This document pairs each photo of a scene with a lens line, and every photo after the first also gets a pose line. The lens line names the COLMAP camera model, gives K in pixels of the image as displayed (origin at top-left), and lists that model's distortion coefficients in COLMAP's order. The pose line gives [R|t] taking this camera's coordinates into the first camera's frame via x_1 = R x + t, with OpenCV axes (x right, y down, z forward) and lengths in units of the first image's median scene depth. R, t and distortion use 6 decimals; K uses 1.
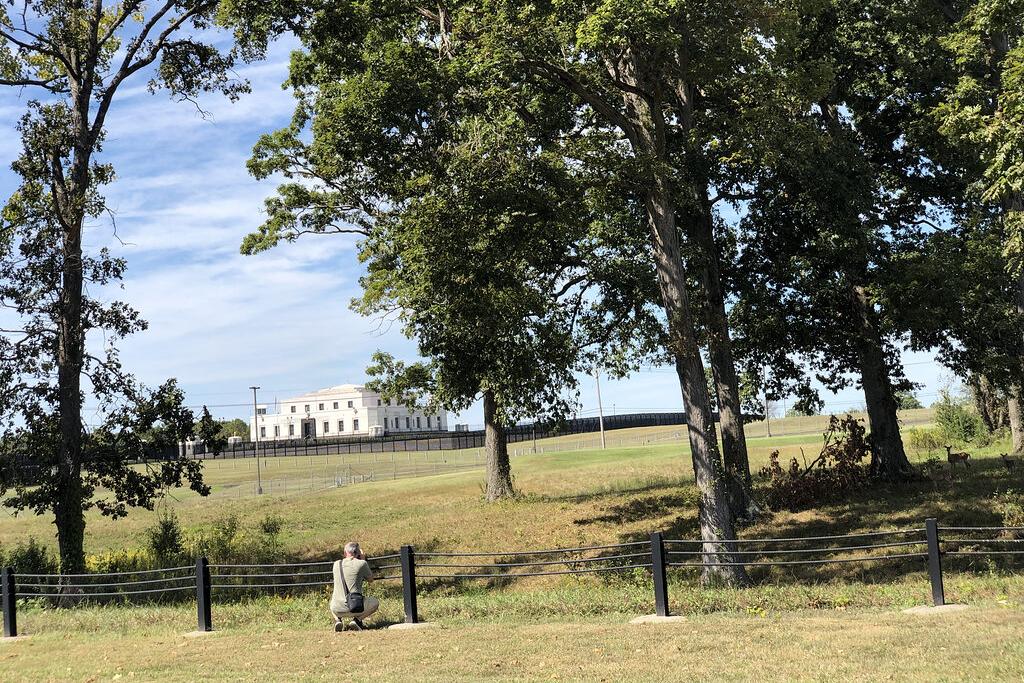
lens RADIAL K [[1503.3, 0, 510.7], [0, 1503.3, 313.0], [0, 0, 1]] dist [0.108072, 0.000000]
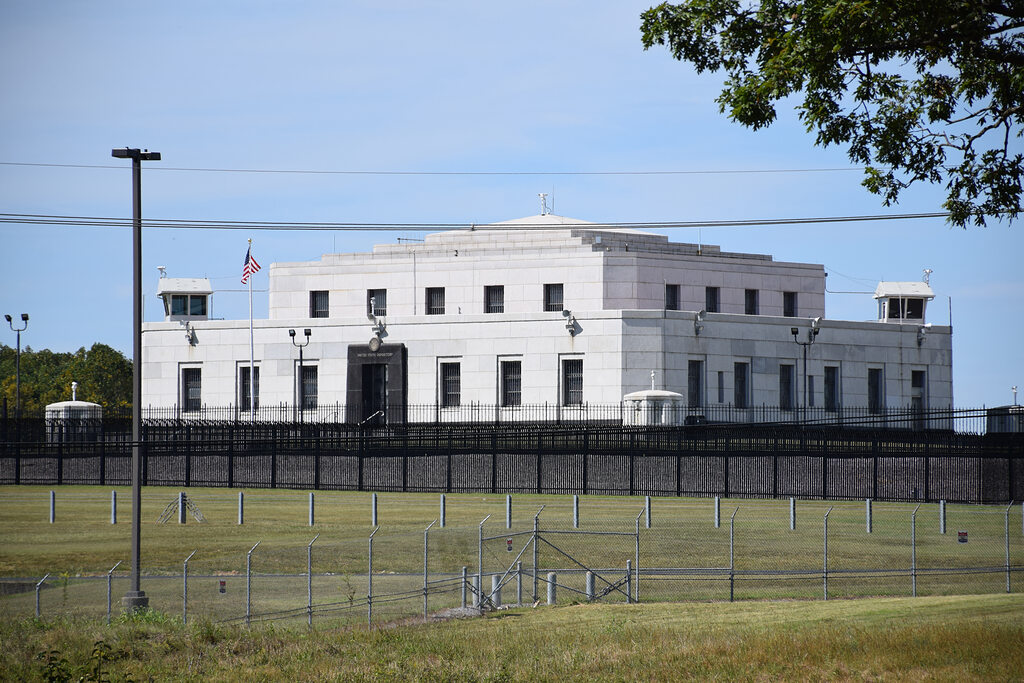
lens RADIAL K [[6180.6, 0, 512.4], [0, 6180.6, 341.1], [0, 0, 1]] dist [2.023394, 0.000000]
pose [[0.991989, 0.058721, -0.111848, -0.025924], [-0.051504, 0.996466, 0.066357, 0.038583], [0.115349, -0.060065, 0.991507, 0.251733]]
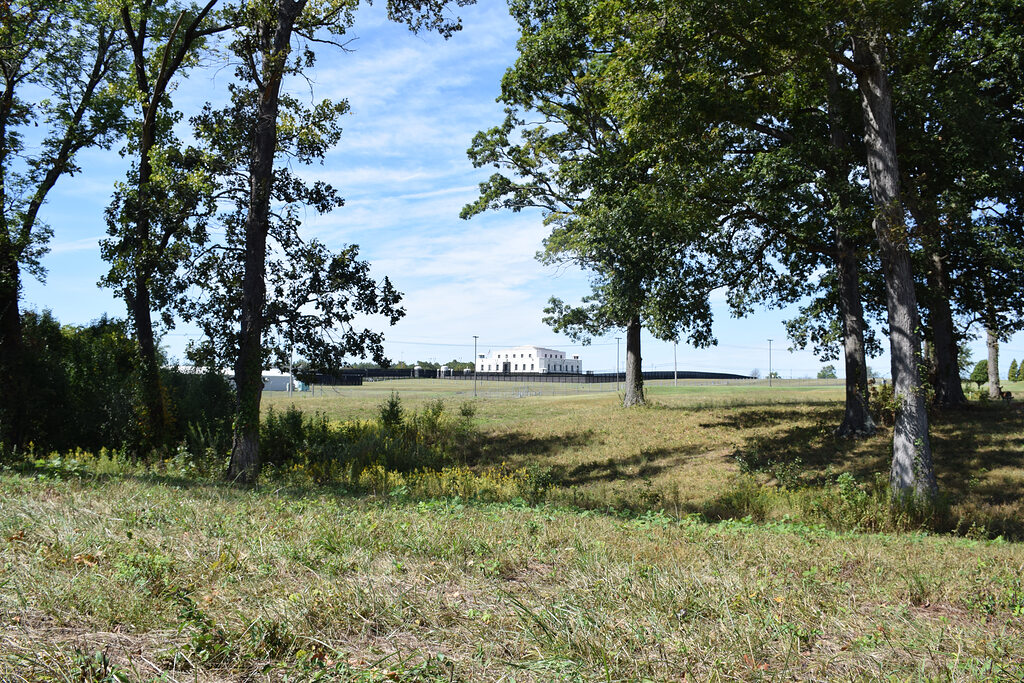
lens RADIAL K [[818.9, 0, 511.7], [0, 818.9, 340.3], [0, 0, 1]] dist [-0.079067, 0.002405]
pose [[0.989685, 0.062220, -0.129040, -0.024951], [-0.057321, 0.997499, 0.041343, 0.038341], [0.131290, -0.033520, 0.990777, 0.239789]]
